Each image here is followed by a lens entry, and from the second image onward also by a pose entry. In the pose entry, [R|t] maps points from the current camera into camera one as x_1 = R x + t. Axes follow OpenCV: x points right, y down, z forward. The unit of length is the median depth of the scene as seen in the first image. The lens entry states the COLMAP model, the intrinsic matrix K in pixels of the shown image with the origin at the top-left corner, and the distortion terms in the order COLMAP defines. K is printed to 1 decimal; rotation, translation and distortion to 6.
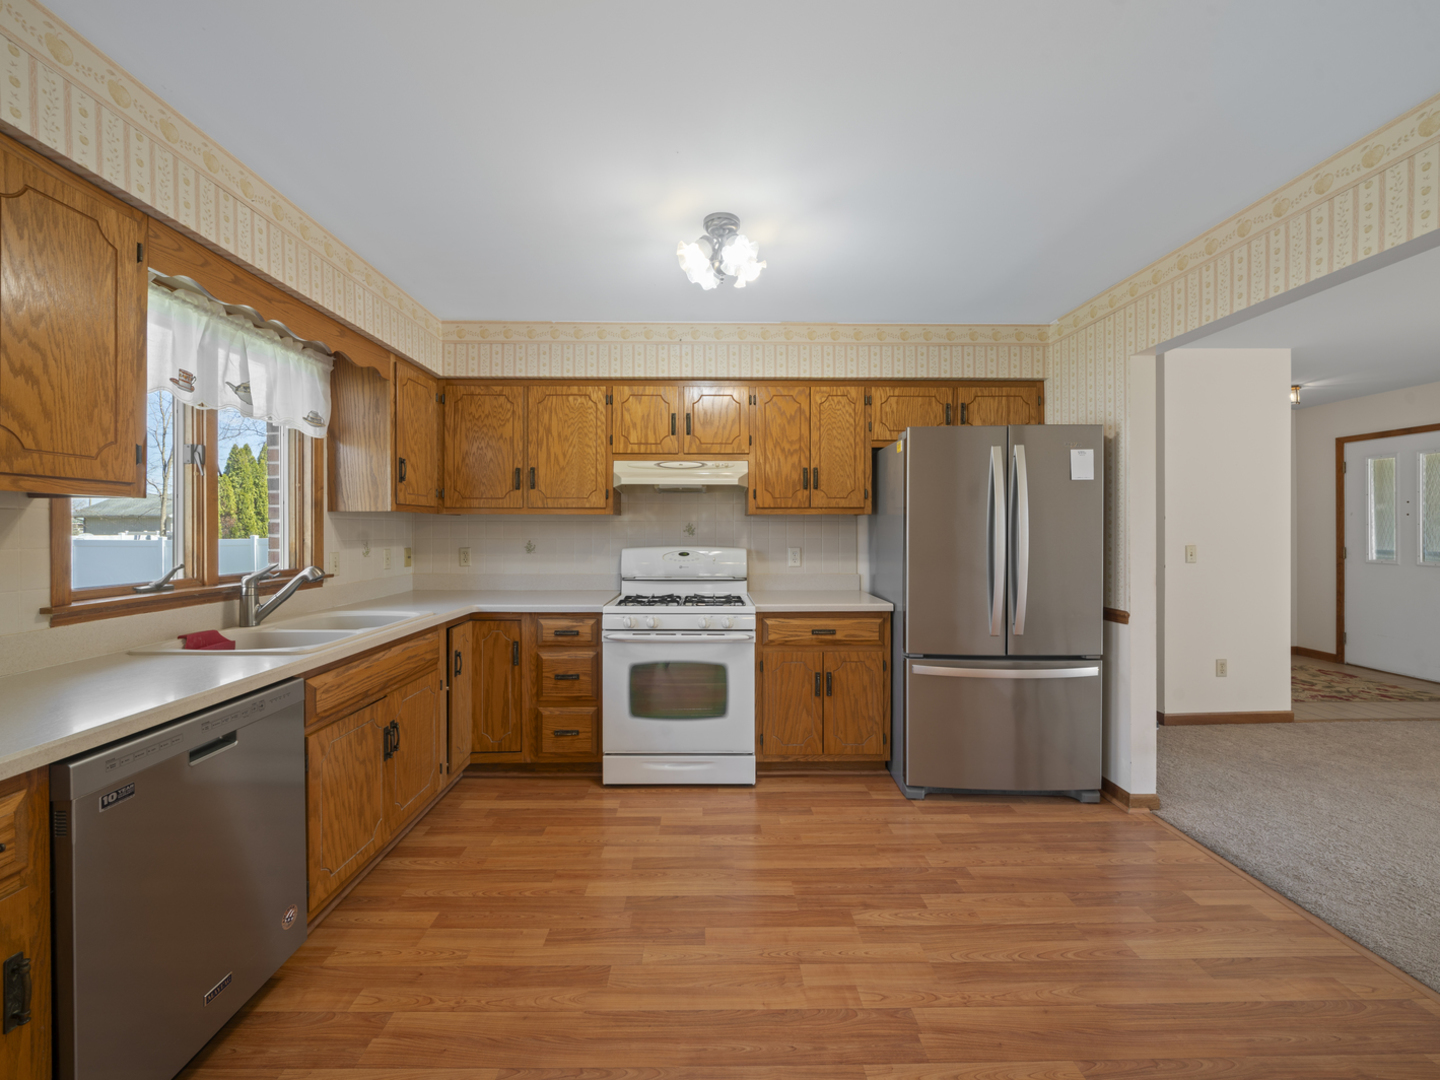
lens RADIAL K [[557.9, 0, 711.1], [0, 557.9, 530.4], [0, 0, 1]] dist [-0.006246, -0.000212]
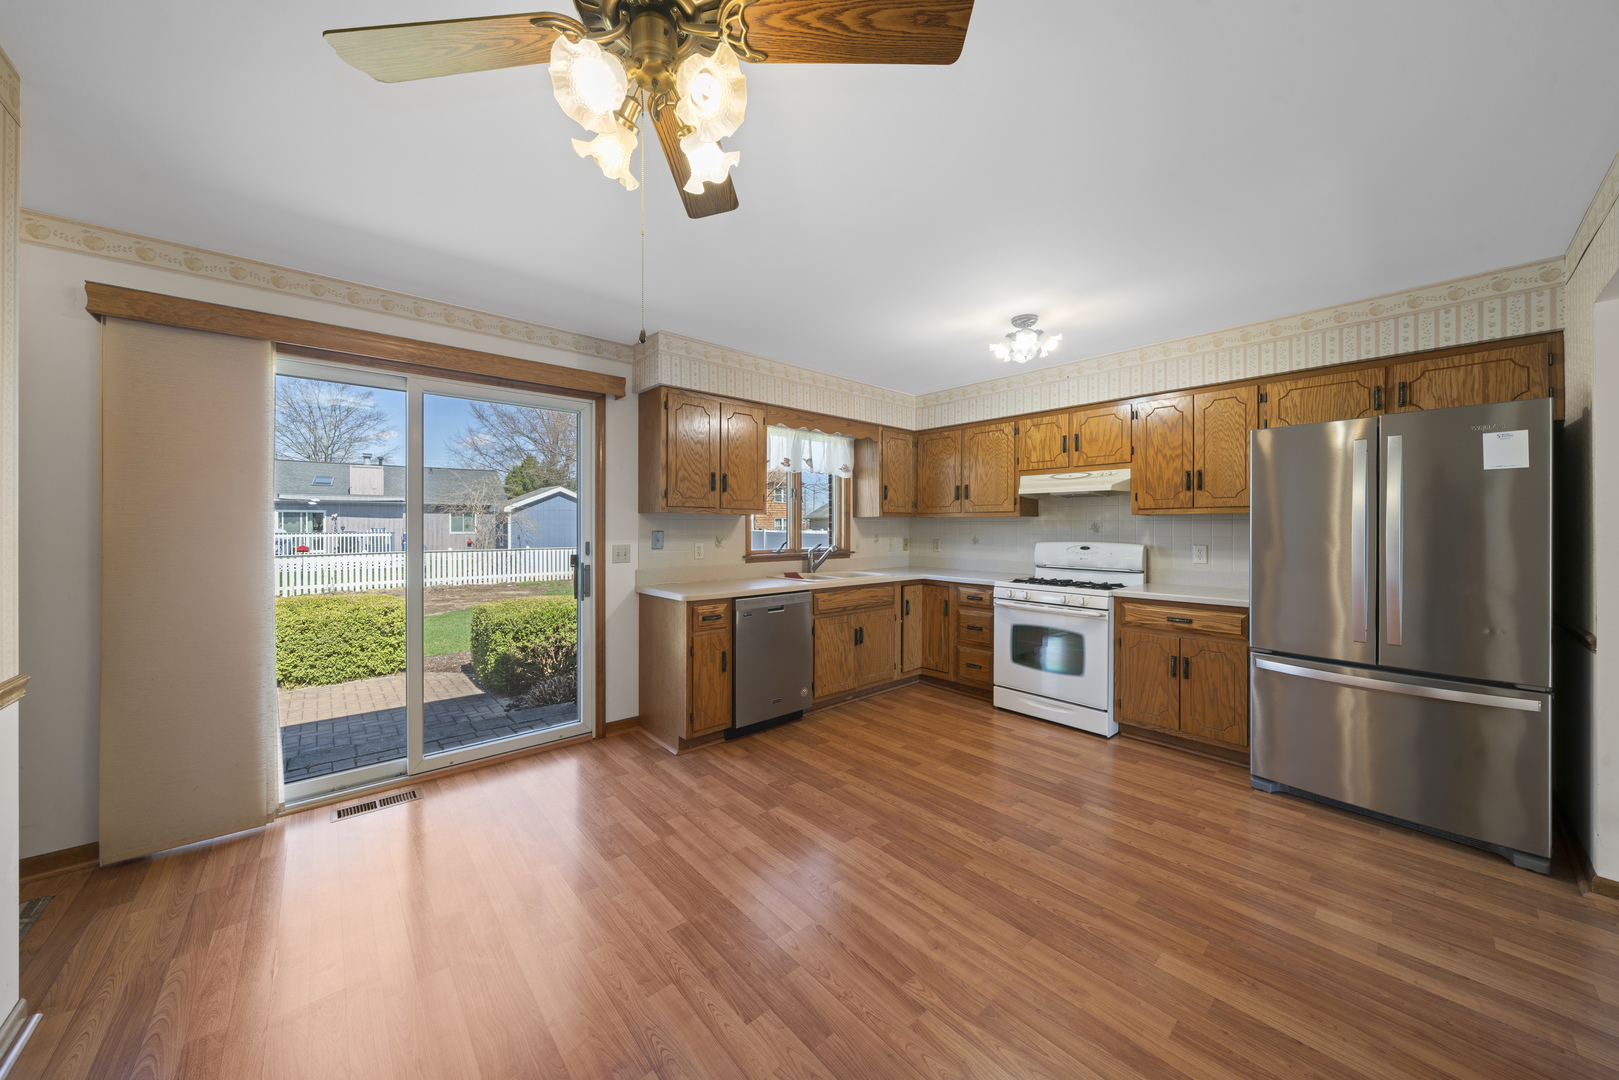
lens RADIAL K [[553.4, 0, 804.5], [0, 553.4, 525.4], [0, 0, 1]] dist [-0.007722, -0.000046]
pose [[0.649866, -0.000367, -0.760049, 0.550238], [-0.003687, 0.999987, -0.003635, -0.000118], [0.760040, 0.005164, 0.649856, -0.283389]]
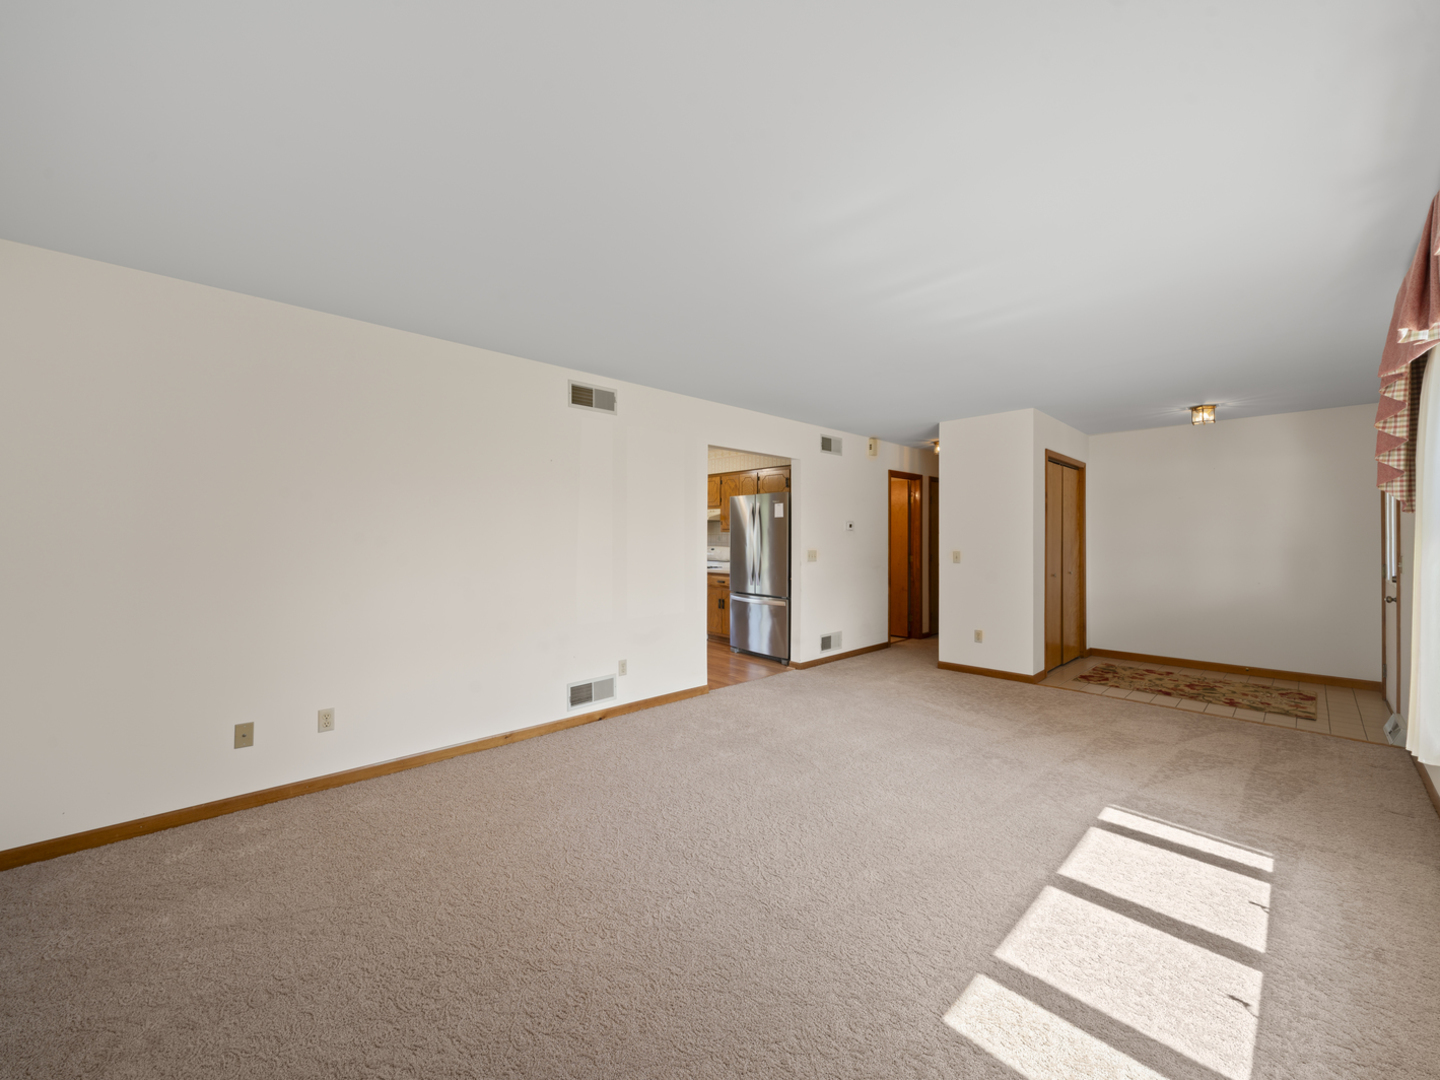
lens RADIAL K [[557.9, 0, 711.1], [0, 557.9, 530.4], [0, 0, 1]] dist [-0.006246, -0.000212]
pose [[0.669327, -0.005248, -0.742950, 1.939909], [-0.007786, 0.999871, -0.014078, -0.003531], [0.742928, 0.015207, 0.669199, -0.628413]]
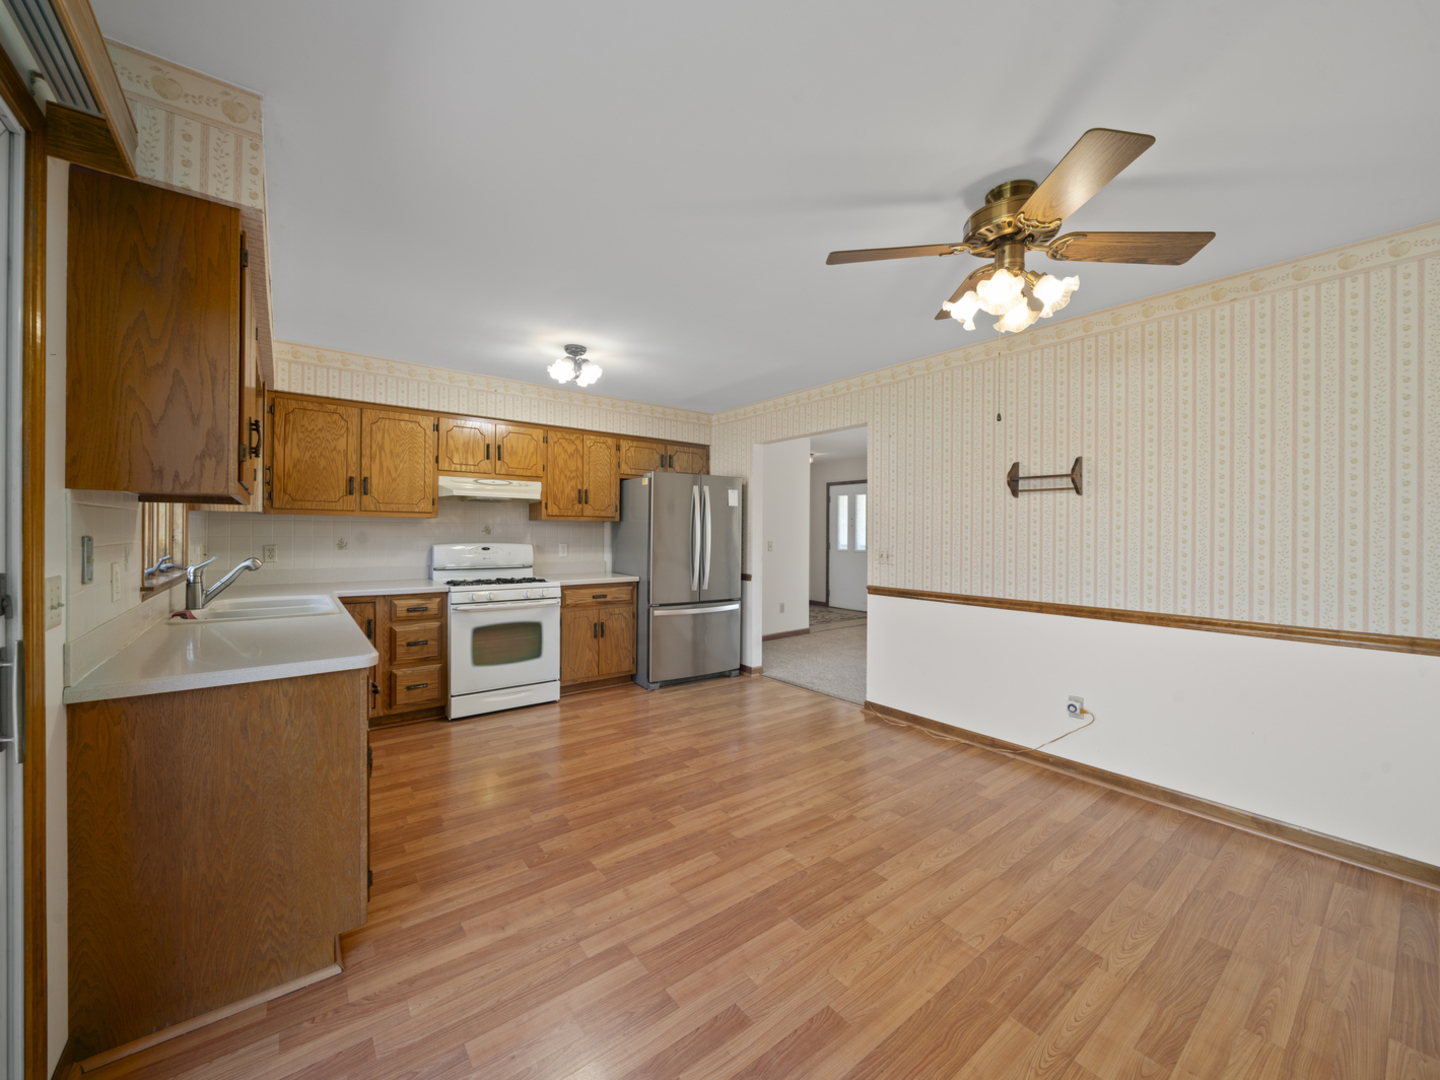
lens RADIAL K [[557.9, 0, 711.1], [0, 557.9, 530.4], [0, 0, 1]] dist [-0.006246, -0.000212]
pose [[0.802447, 0.009067, 0.596655, -0.480360], [-0.007706, 0.999959, -0.004833, 0.001942], [-0.596674, -0.000719, 0.802484, -0.439421]]
